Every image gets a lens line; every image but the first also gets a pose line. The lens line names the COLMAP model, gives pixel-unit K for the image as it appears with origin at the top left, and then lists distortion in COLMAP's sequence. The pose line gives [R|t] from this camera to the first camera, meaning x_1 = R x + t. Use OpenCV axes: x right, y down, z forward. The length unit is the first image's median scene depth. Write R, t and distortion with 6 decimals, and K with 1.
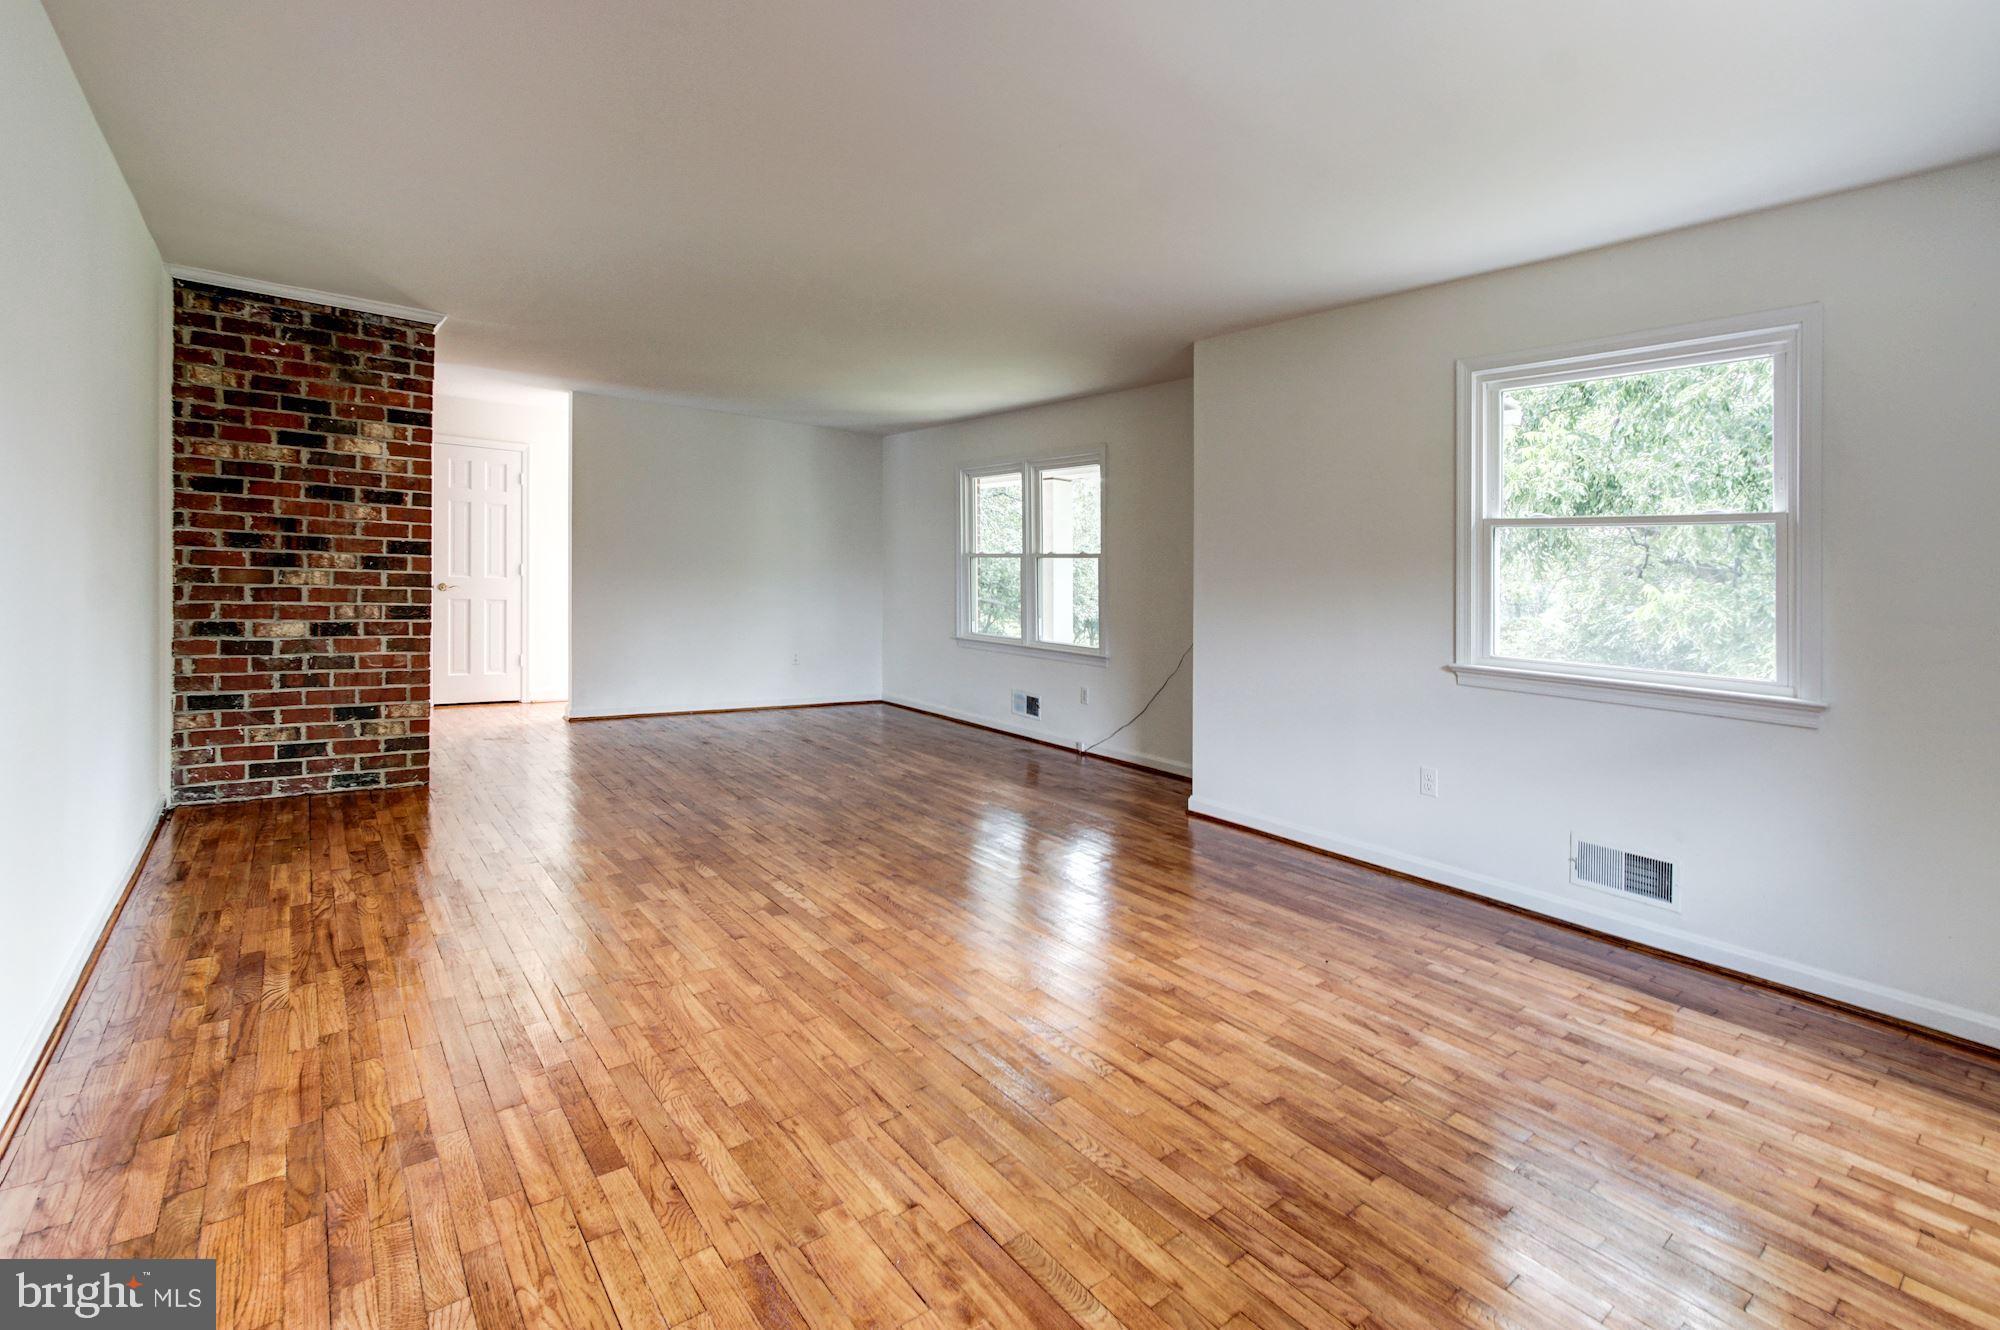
lens RADIAL K [[914.2, 0, 998.8], [0, 914.2, 565.2], [0, 0, 1]] dist [-0.003996, -0.000073]
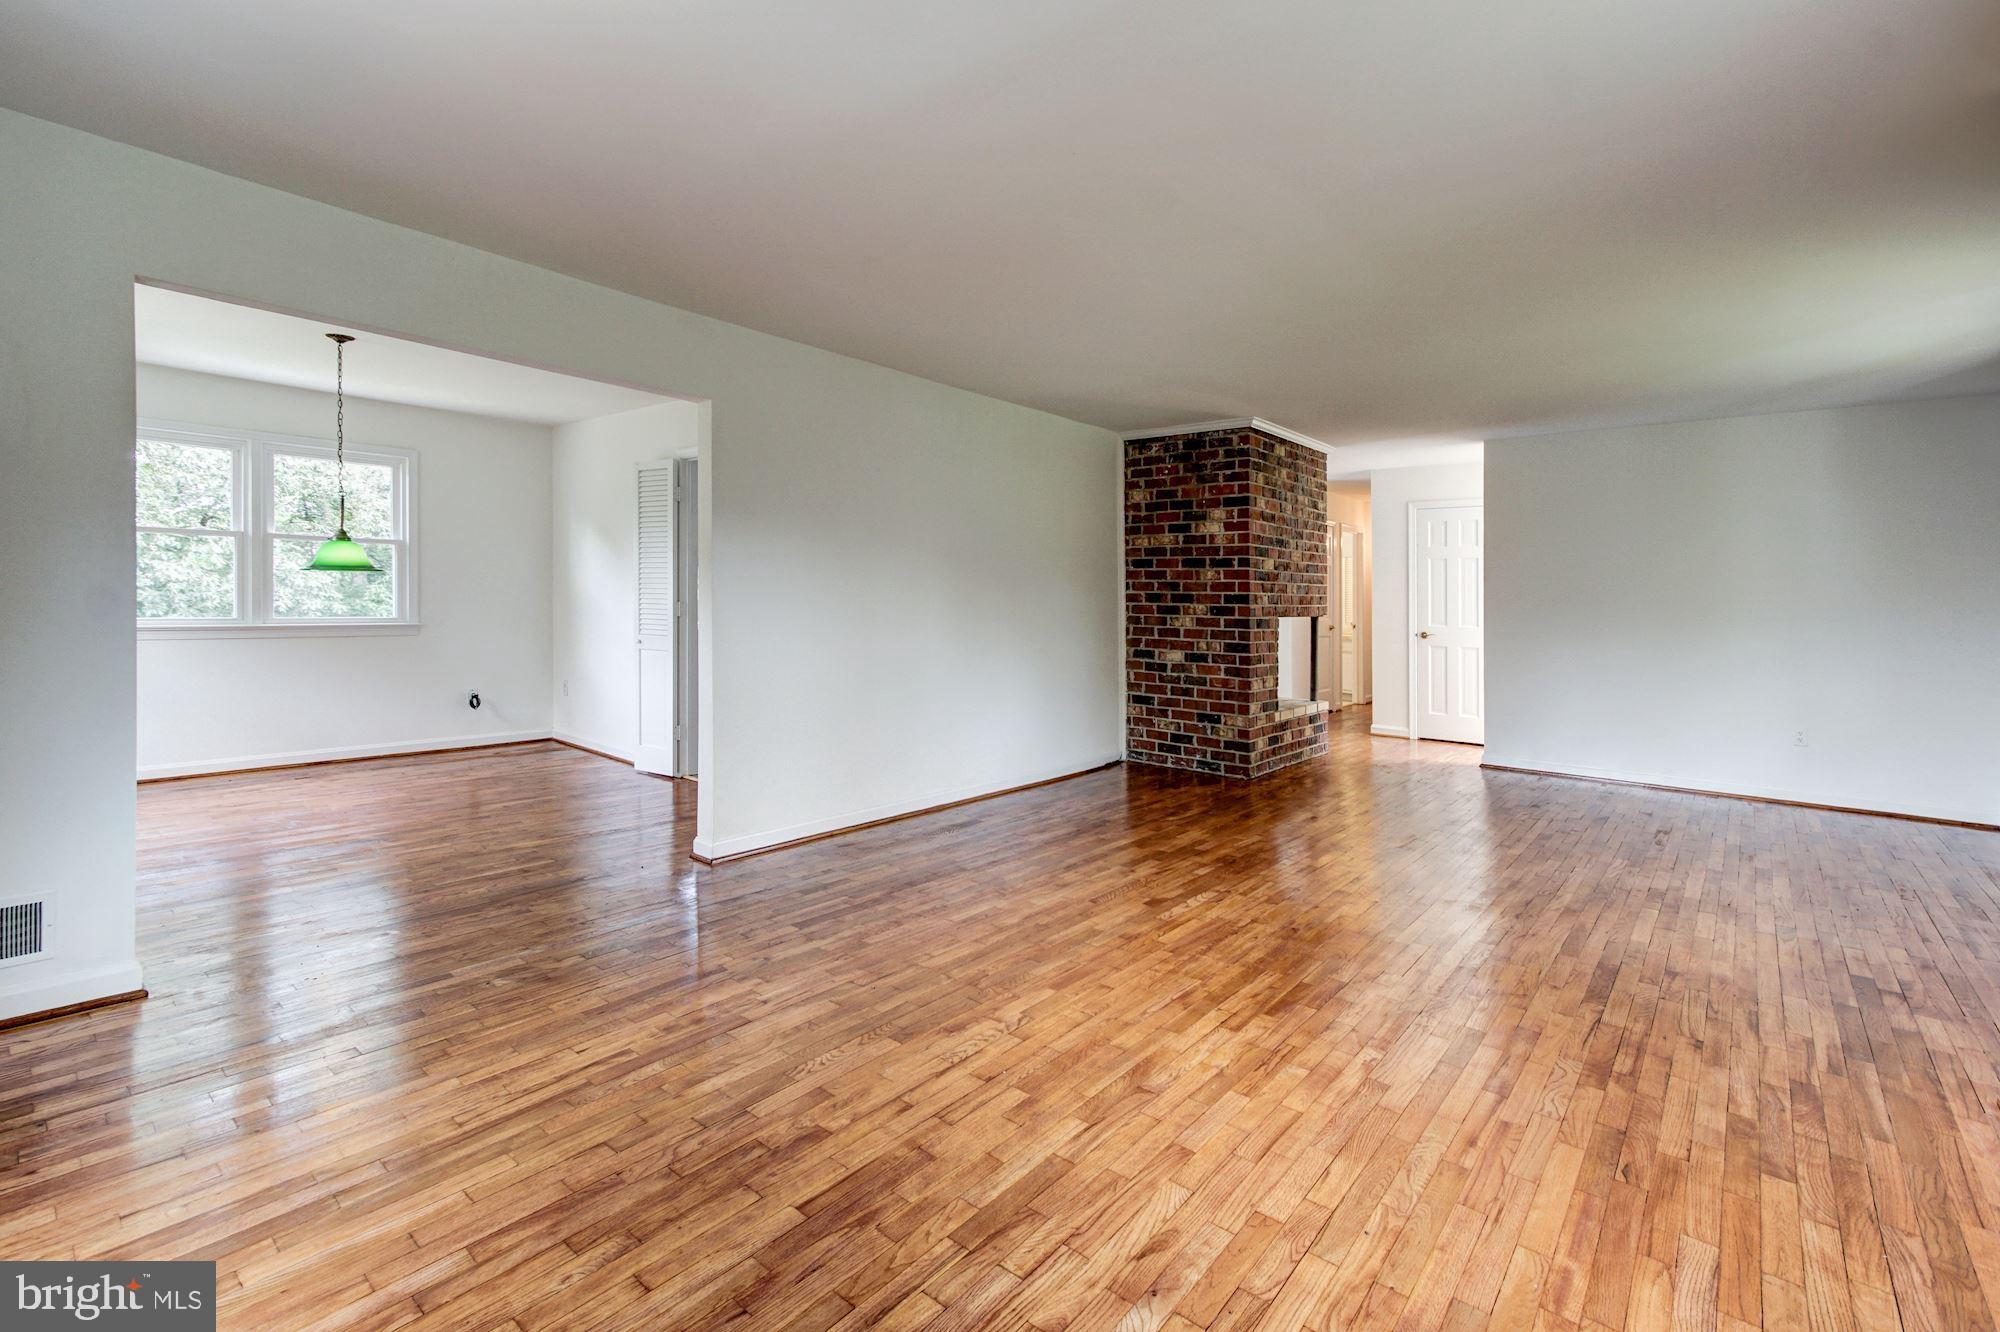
lens RADIAL K [[870.5, 0, 997.3], [0, 870.5, 633.5], [0, 0, 1]] dist [-0.002733, 0.000427]
pose [[0.204338, 0.001712, -0.978899, 0.576761], [0.002464, 0.999994, 0.002263, 0.029943], [0.978897, -0.002875, 0.204332, 0.438041]]
